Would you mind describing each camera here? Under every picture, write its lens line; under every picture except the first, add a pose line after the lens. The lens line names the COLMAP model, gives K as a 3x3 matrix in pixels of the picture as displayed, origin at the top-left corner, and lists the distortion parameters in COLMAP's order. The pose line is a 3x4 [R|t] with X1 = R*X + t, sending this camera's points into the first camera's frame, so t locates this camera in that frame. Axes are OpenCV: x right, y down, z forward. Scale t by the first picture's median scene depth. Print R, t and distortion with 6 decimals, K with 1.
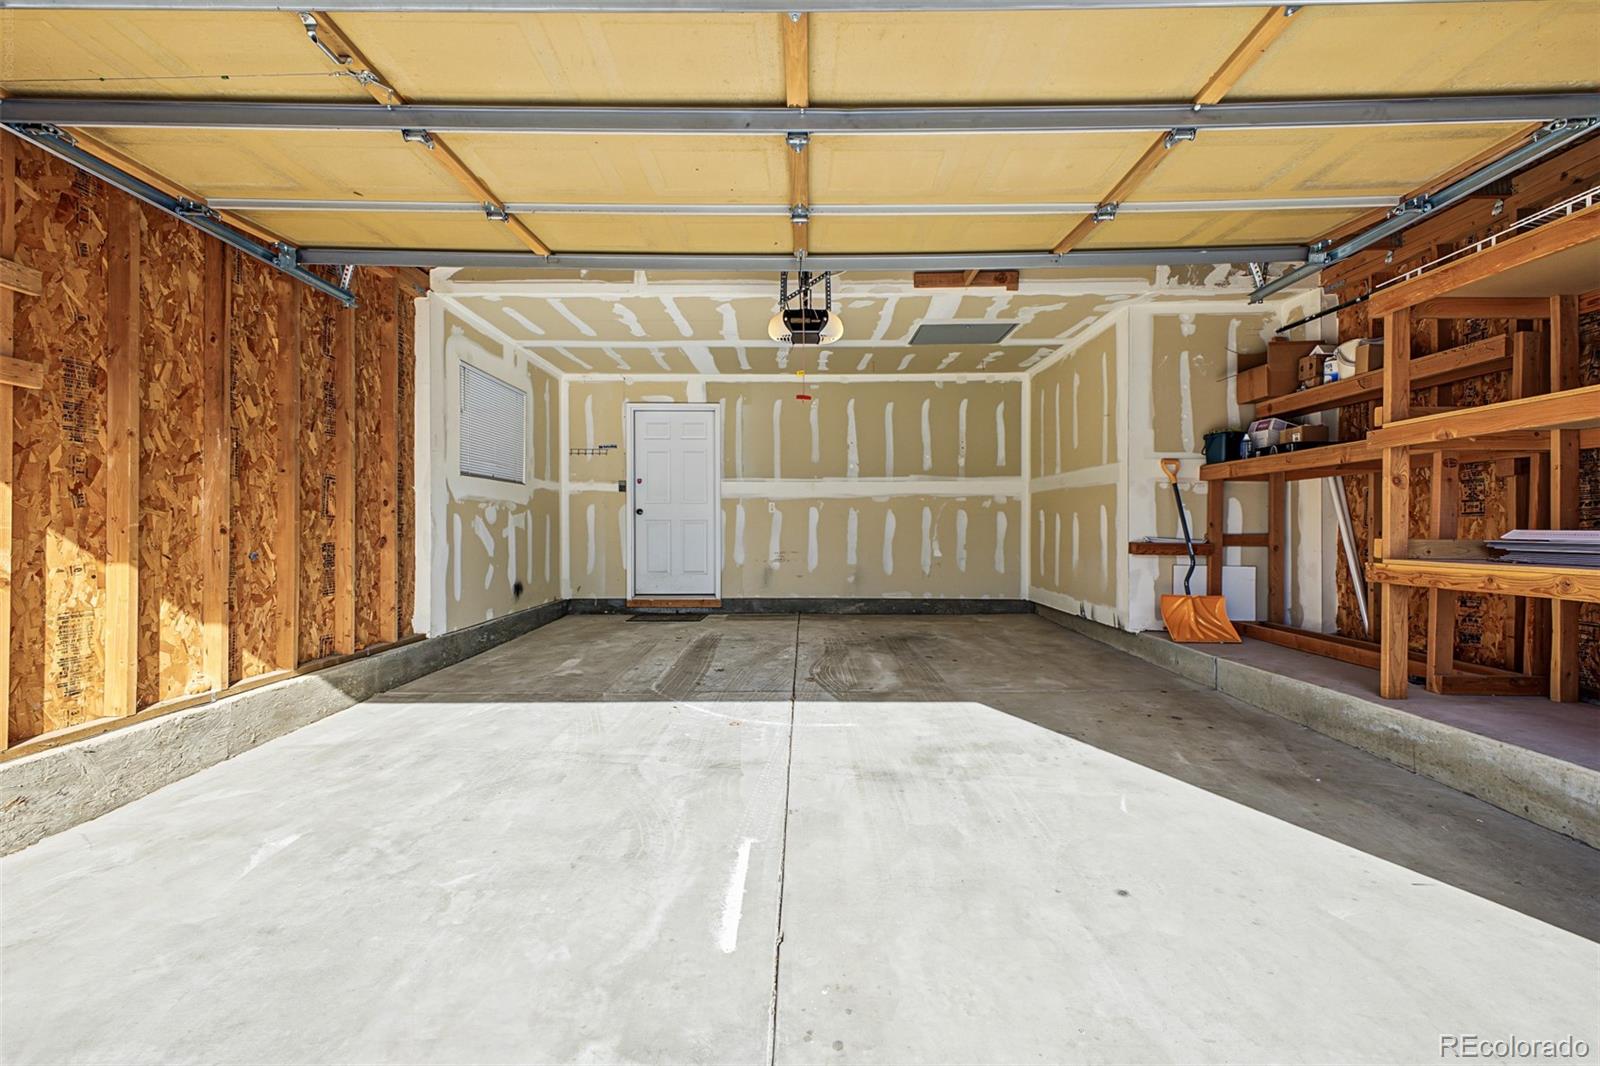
lens RADIAL K [[641.7, 0, 806.1], [0, 641.7, 525.6], [0, 0, 1]] dist [0.023953, -0.008424]
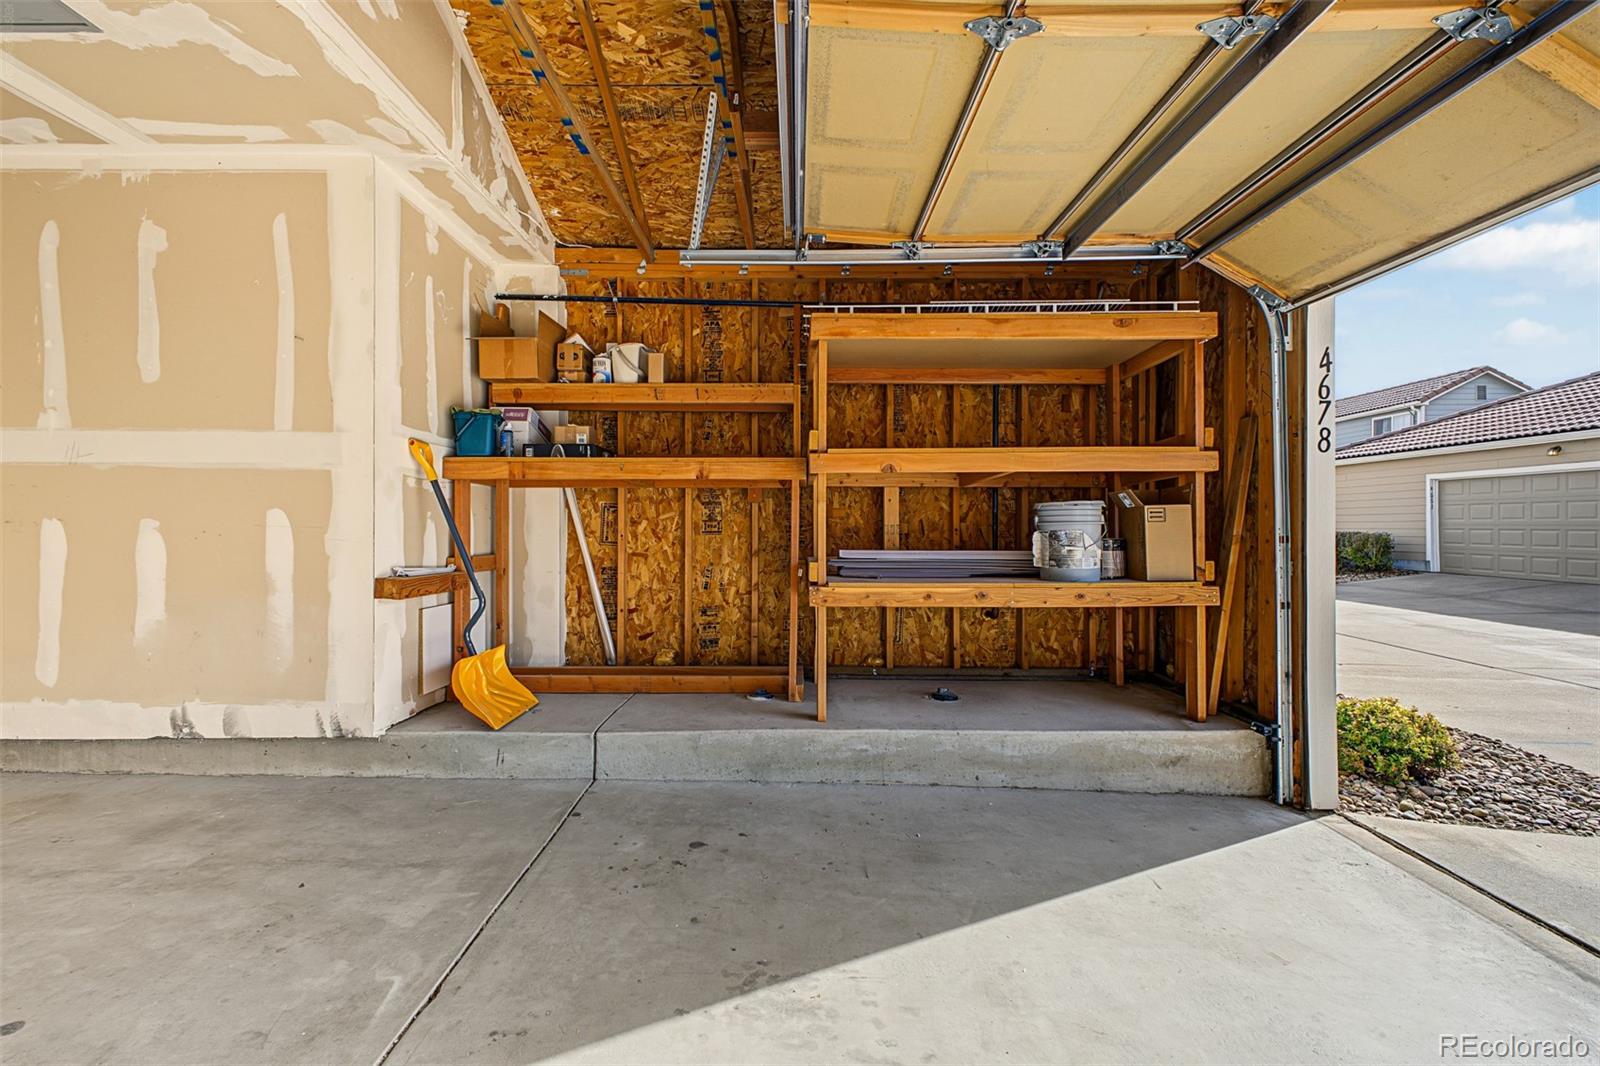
lens RADIAL K [[641.7, 0, 806.1], [0, 641.7, 525.6], [0, 0, 1]] dist [0.023953, -0.008424]
pose [[-0.001427, 0.003064, 0.999994, -0.070618], [-0.007656, 0.999966, -0.003075, -0.022953], [-0.999970, -0.007661, -0.001404, 0.691758]]
